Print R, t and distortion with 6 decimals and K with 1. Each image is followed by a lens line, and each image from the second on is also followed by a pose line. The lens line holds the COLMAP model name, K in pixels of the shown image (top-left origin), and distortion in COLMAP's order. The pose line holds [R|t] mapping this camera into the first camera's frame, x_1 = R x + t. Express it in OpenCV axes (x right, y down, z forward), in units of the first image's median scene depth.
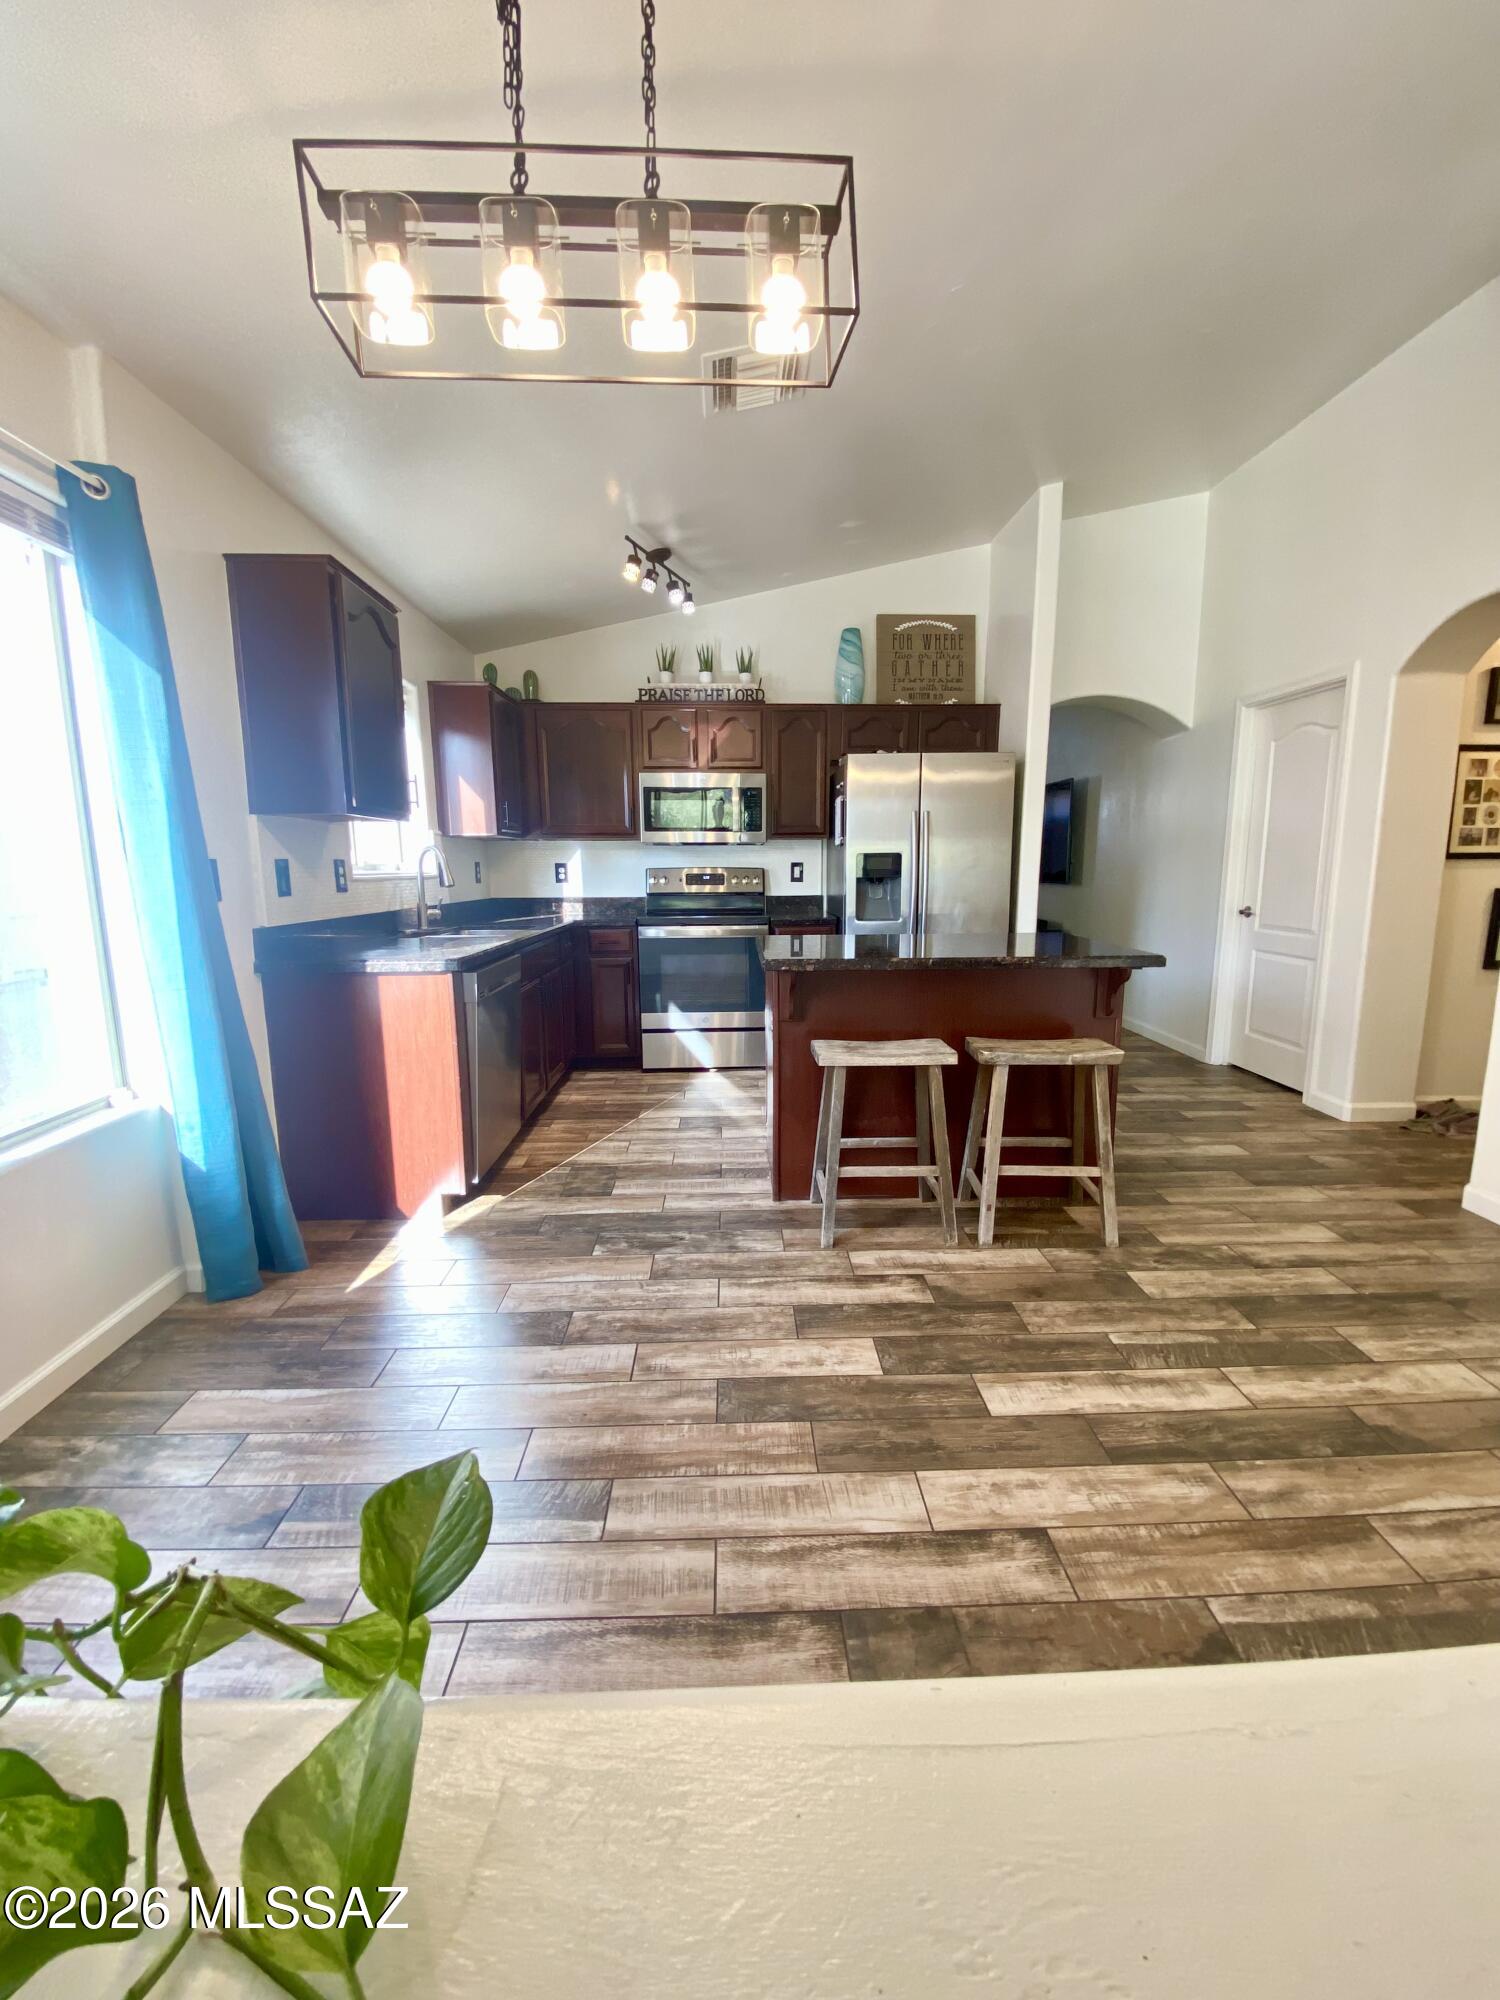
lens RADIAL K [[806.5, 0, 759.4], [0, 806.5, 998.6], [0, 0, 1]] dist [0.016347, -0.018524]
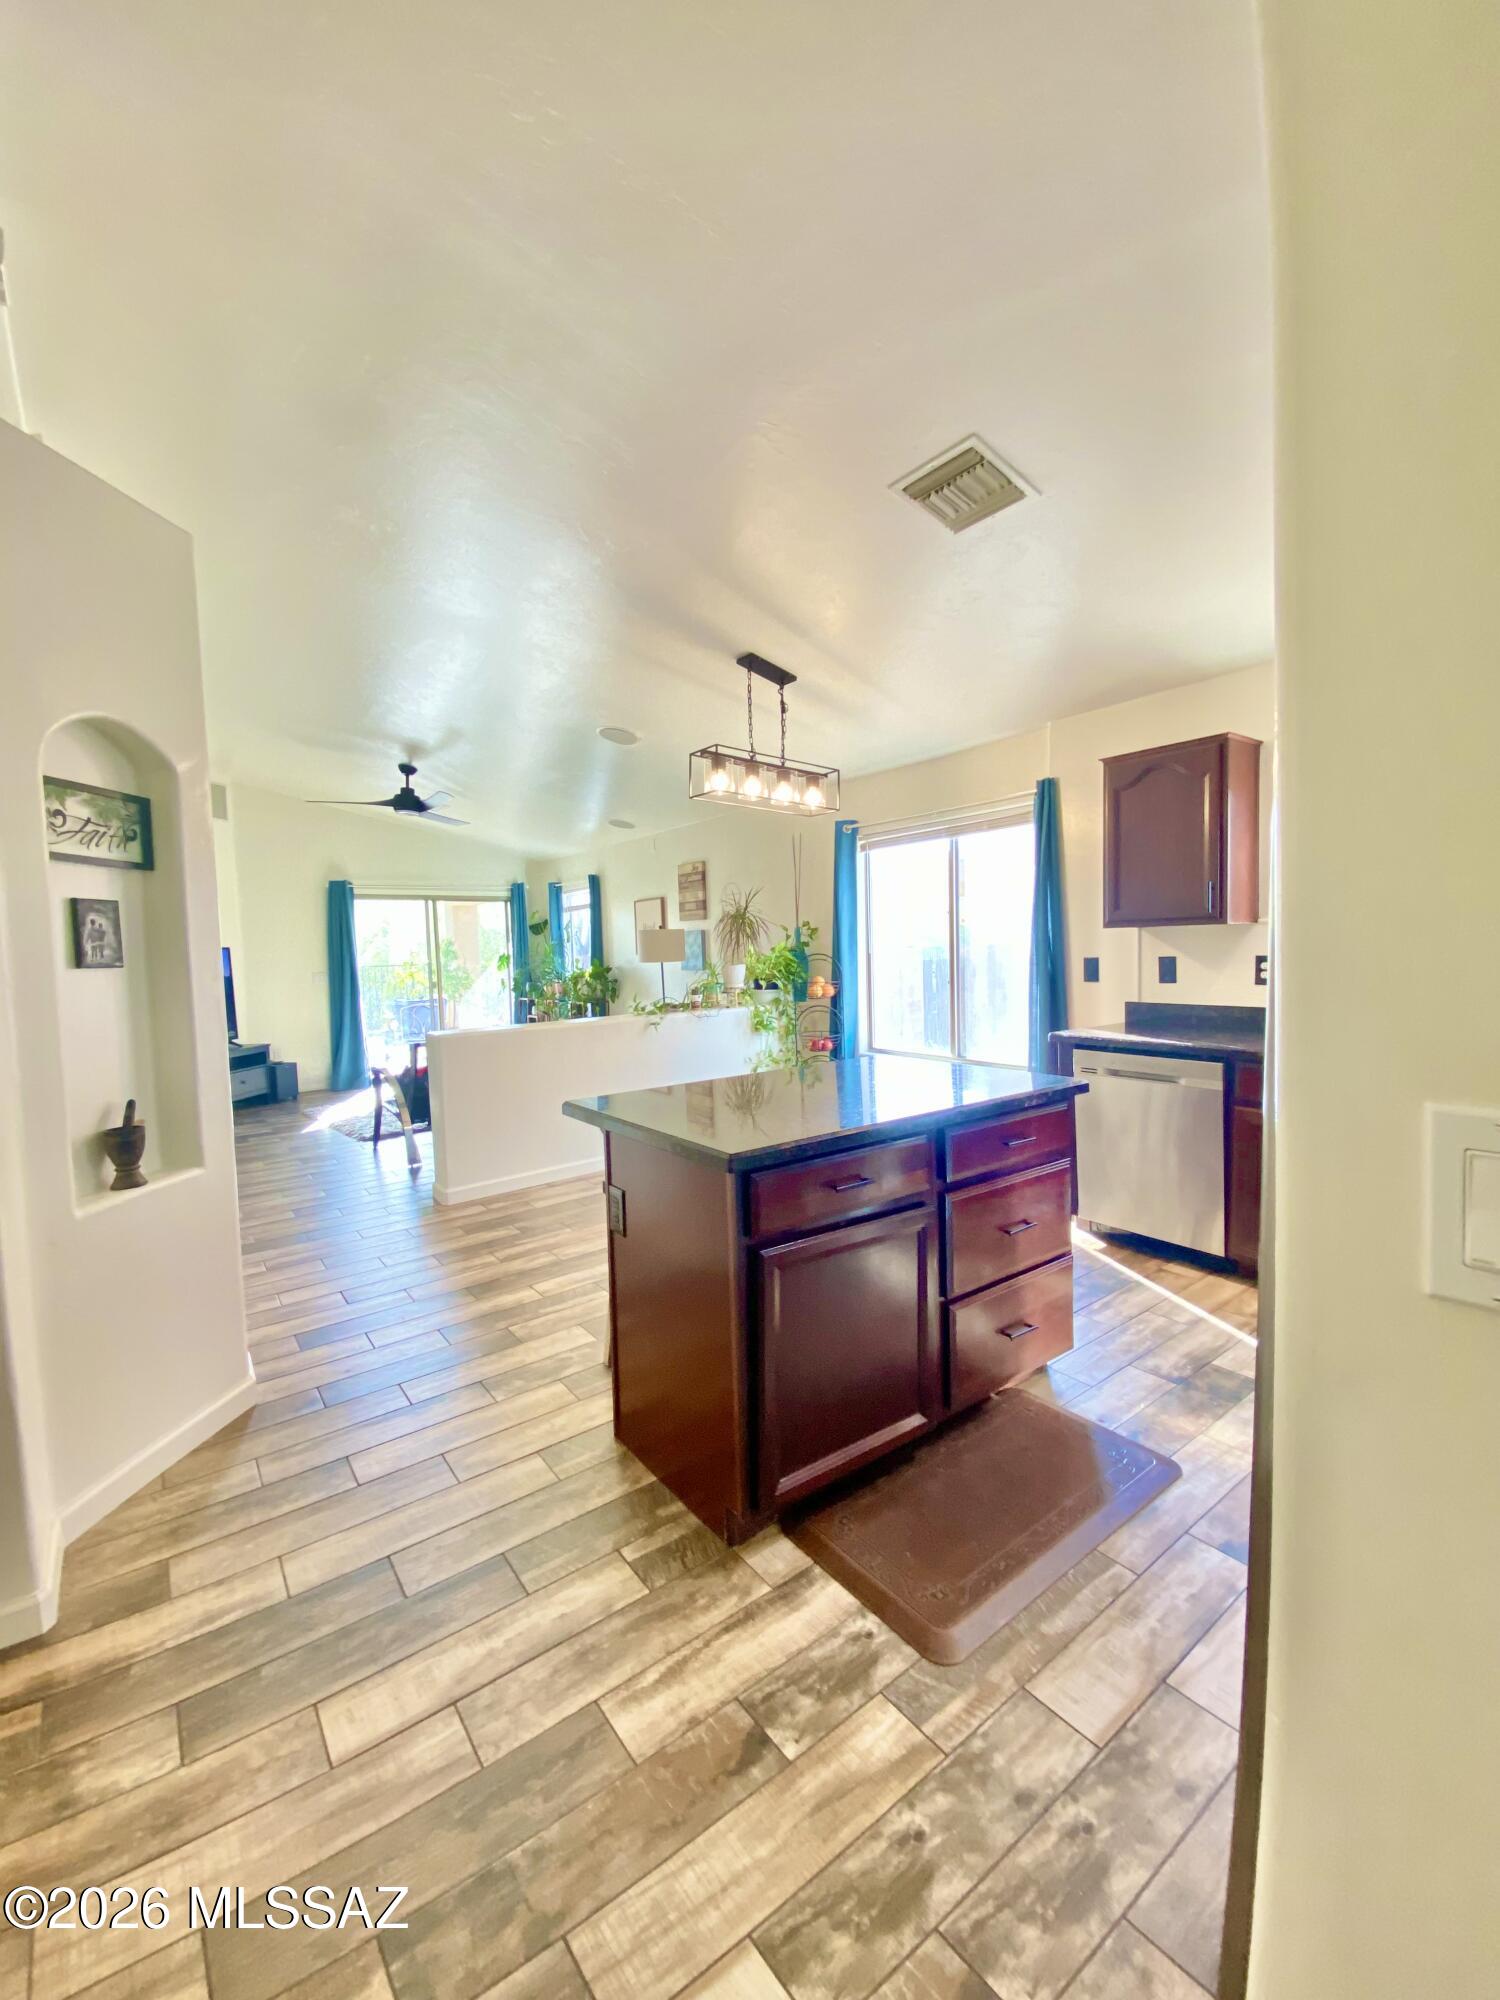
lens RADIAL K [[806.5, 0, 759.4], [0, 806.5, 998.6], [0, 0, 1]] dist [0.016347, -0.018524]
pose [[-0.816363, 0.066771, -0.573666, 0.845158], [-0.060341, 0.977997, 0.199701, -0.363609], [0.574378, 0.197645, -0.794372, 1.850127]]
